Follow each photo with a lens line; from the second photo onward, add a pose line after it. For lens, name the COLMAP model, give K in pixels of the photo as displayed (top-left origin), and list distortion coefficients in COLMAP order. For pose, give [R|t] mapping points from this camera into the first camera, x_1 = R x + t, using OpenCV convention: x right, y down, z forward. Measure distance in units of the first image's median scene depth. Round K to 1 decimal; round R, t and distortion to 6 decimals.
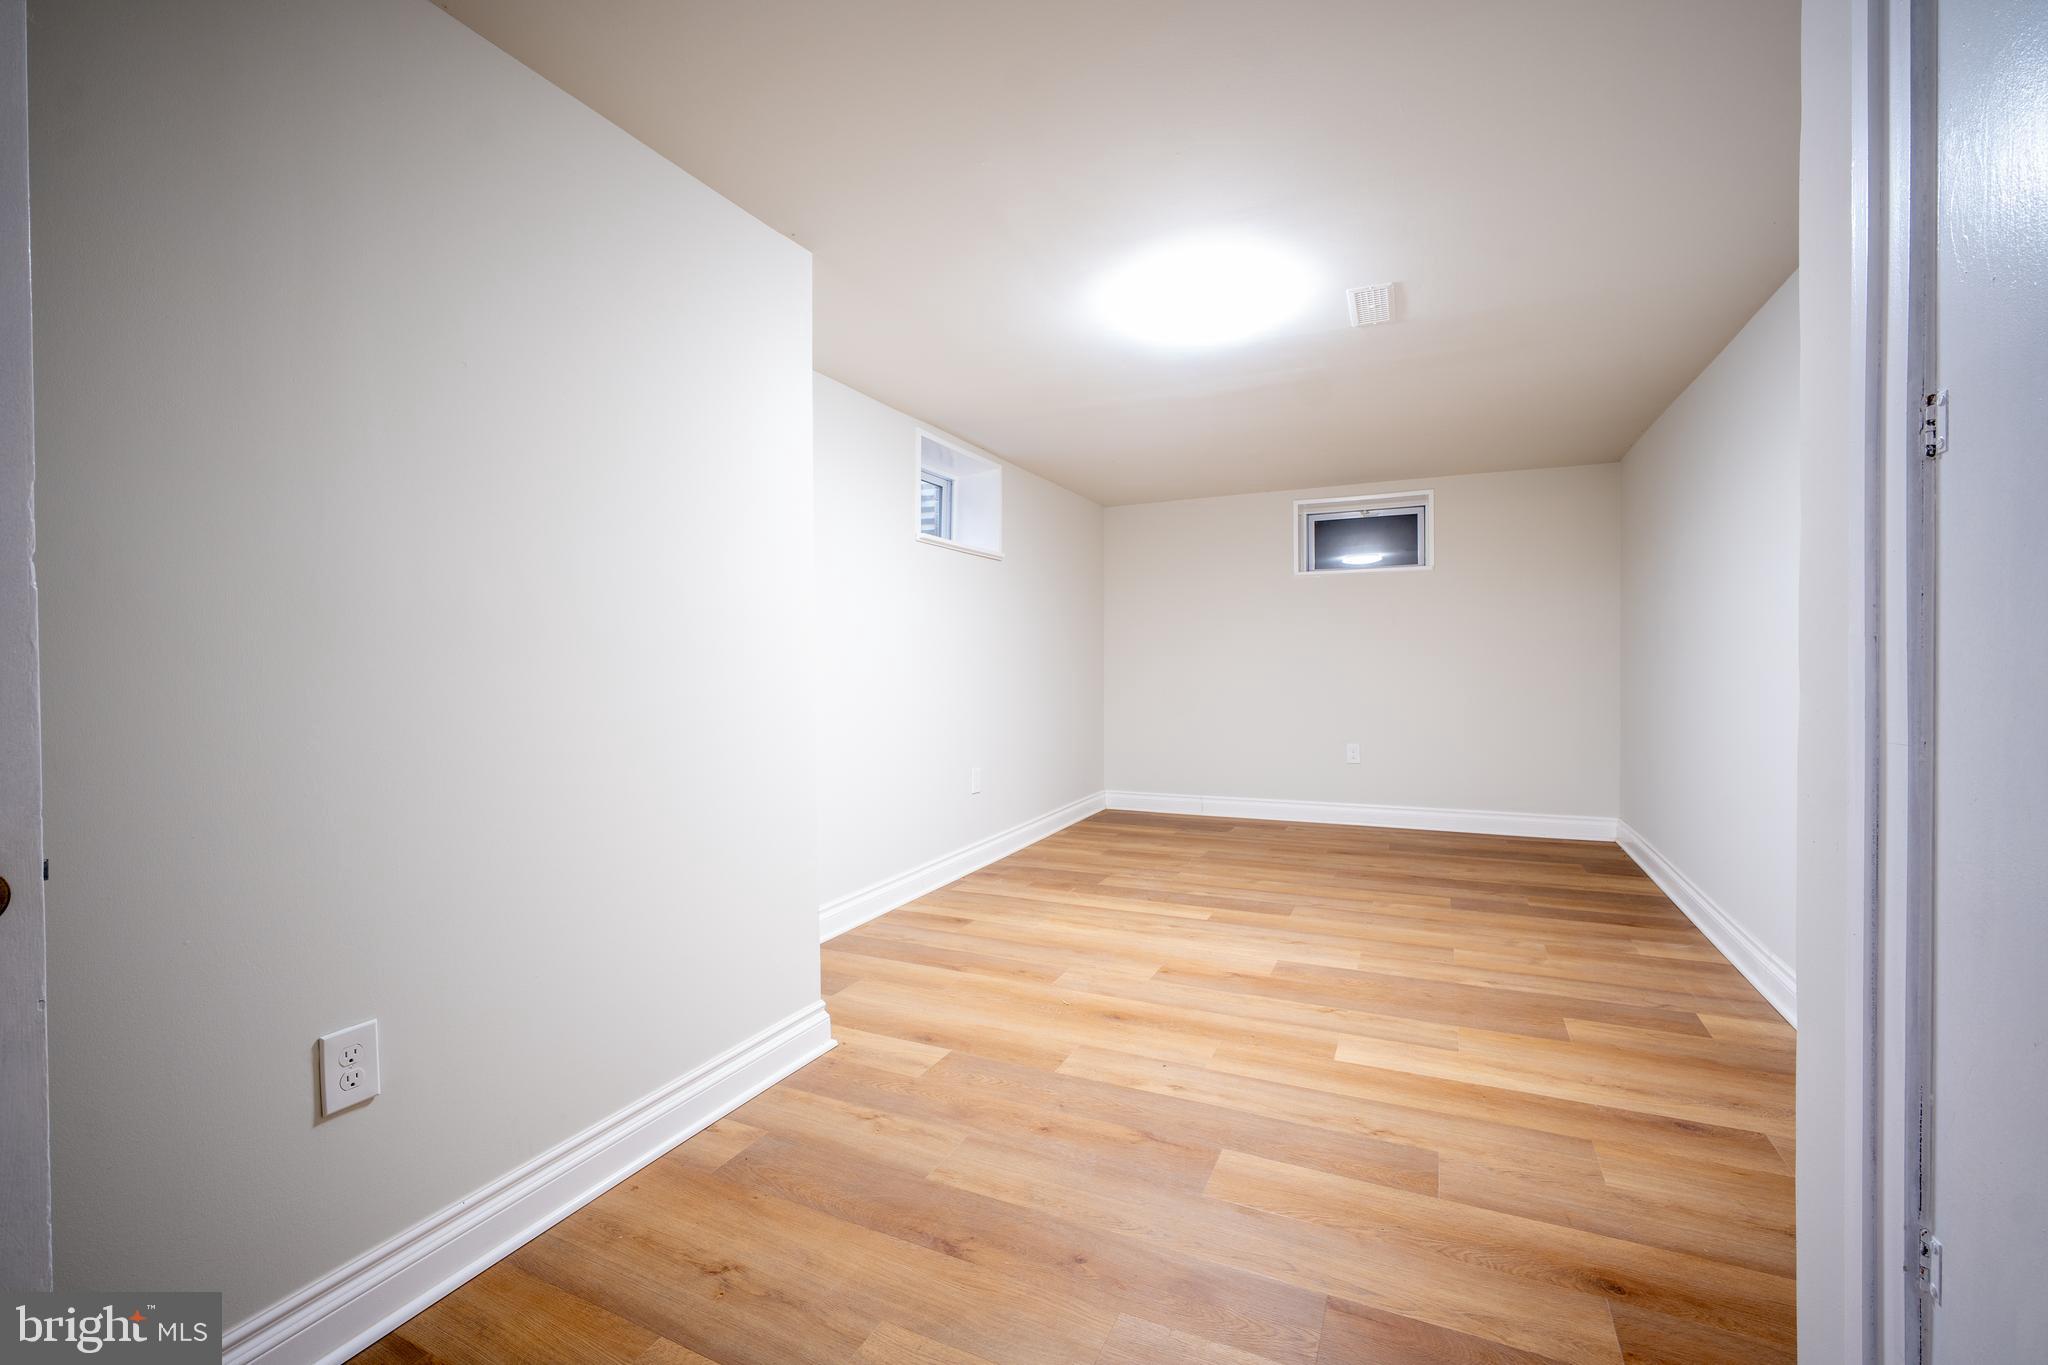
lens RADIAL K [[871.4, 0, 1026.6], [0, 871.4, 663.1], [0, 0, 1]] dist [-0.037130, 0.015189]
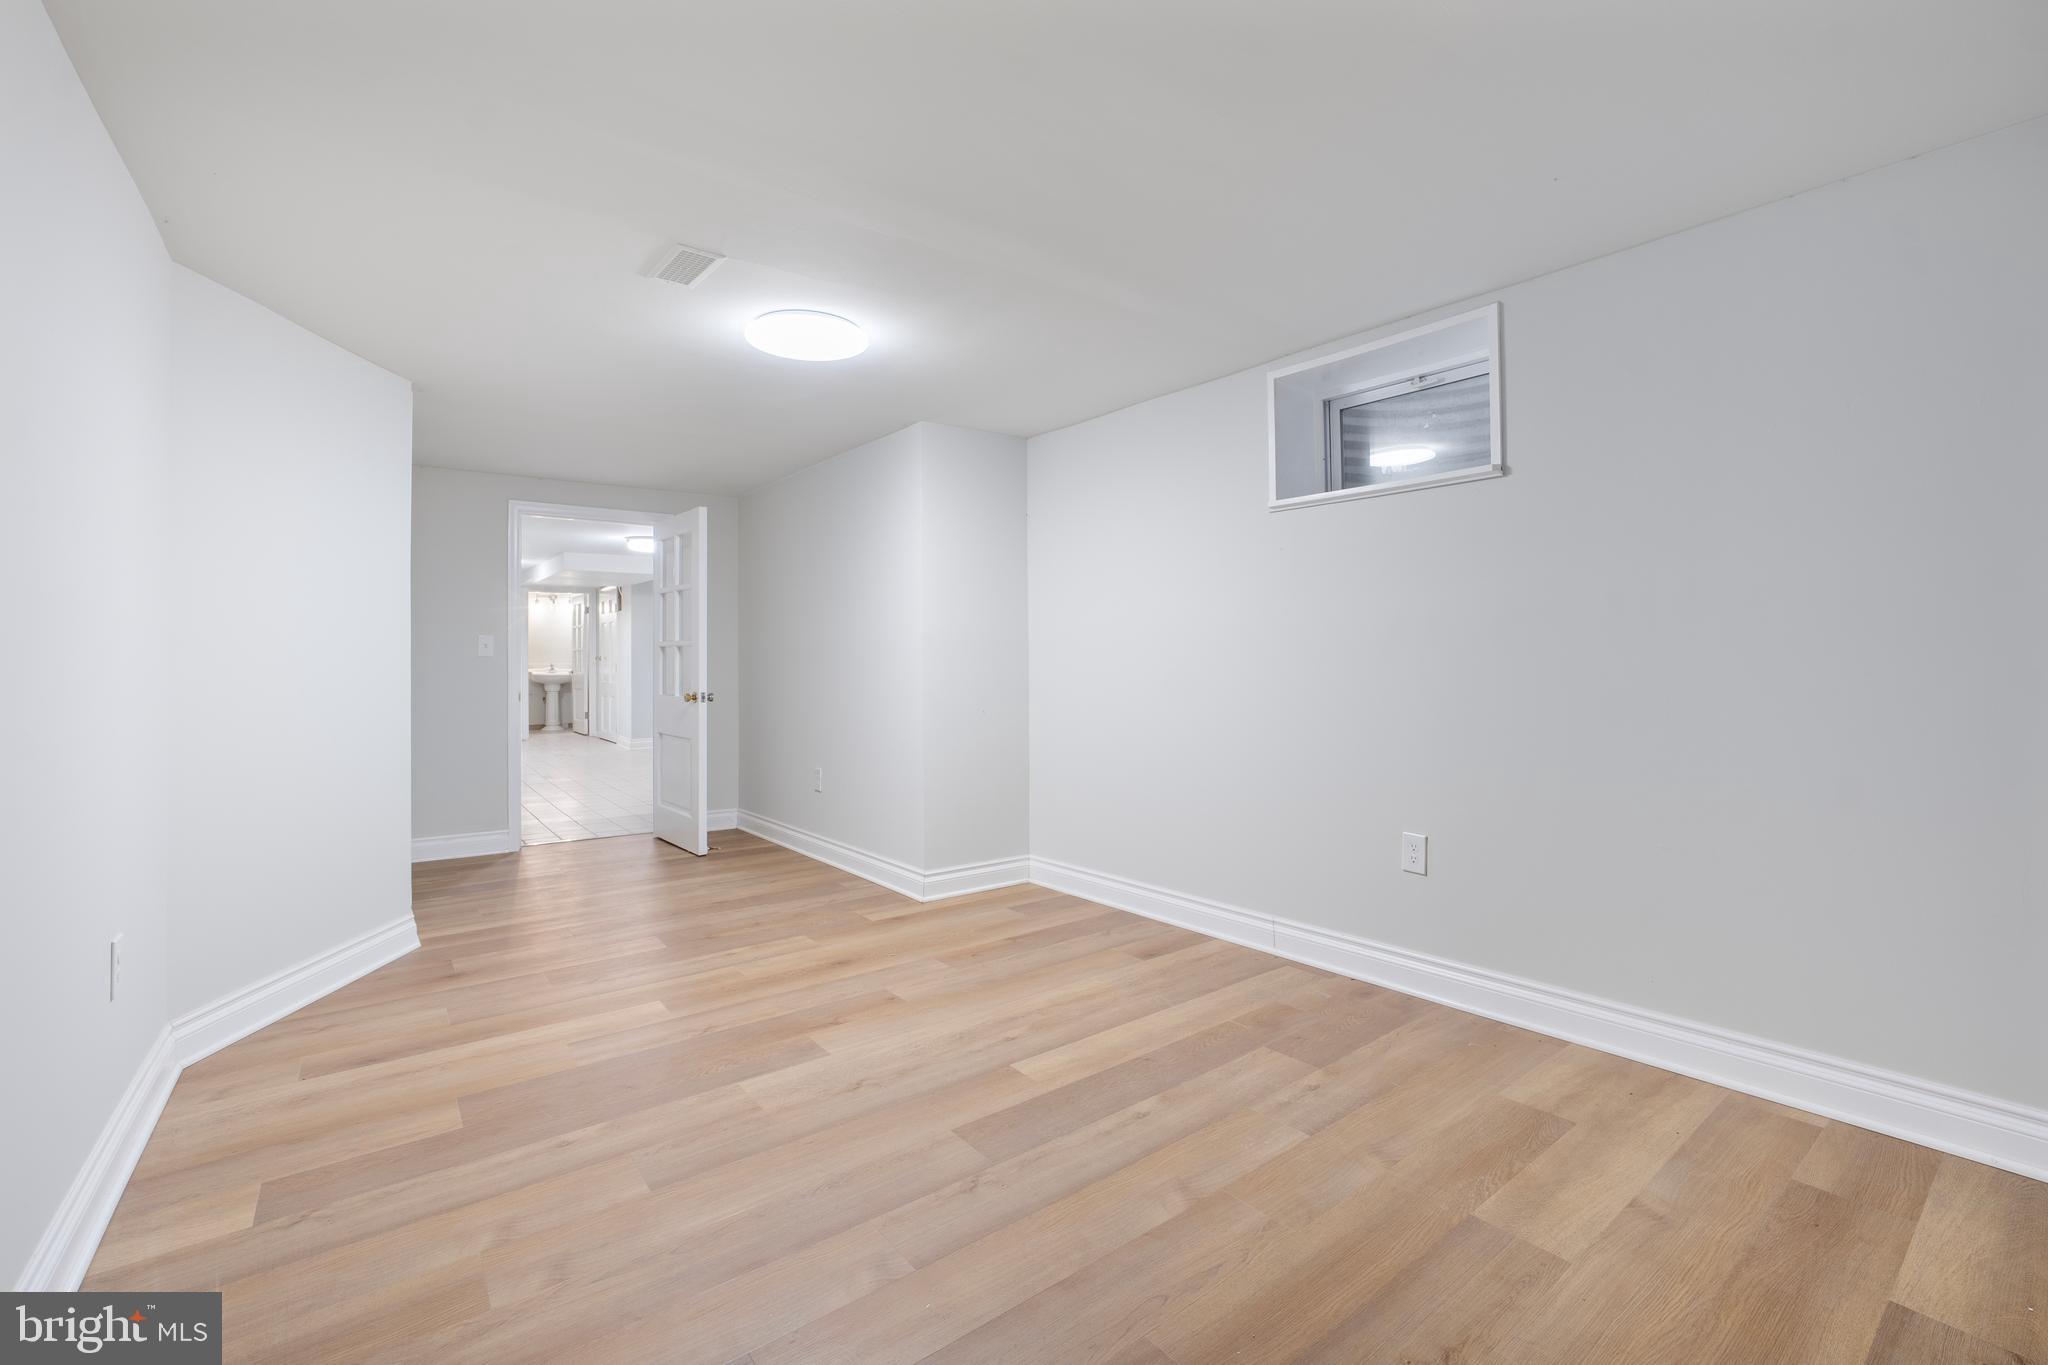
lens RADIAL K [[871.4, 0, 1026.6], [0, 871.4, 663.1], [0, 0, 1]] dist [-0.037130, 0.015189]
pose [[-0.449937, 0.014915, -0.892936, 0.928205], [0.013671, 0.999858, 0.009813, -0.017551], [0.892955, -0.007792, -0.450078, 1.552357]]
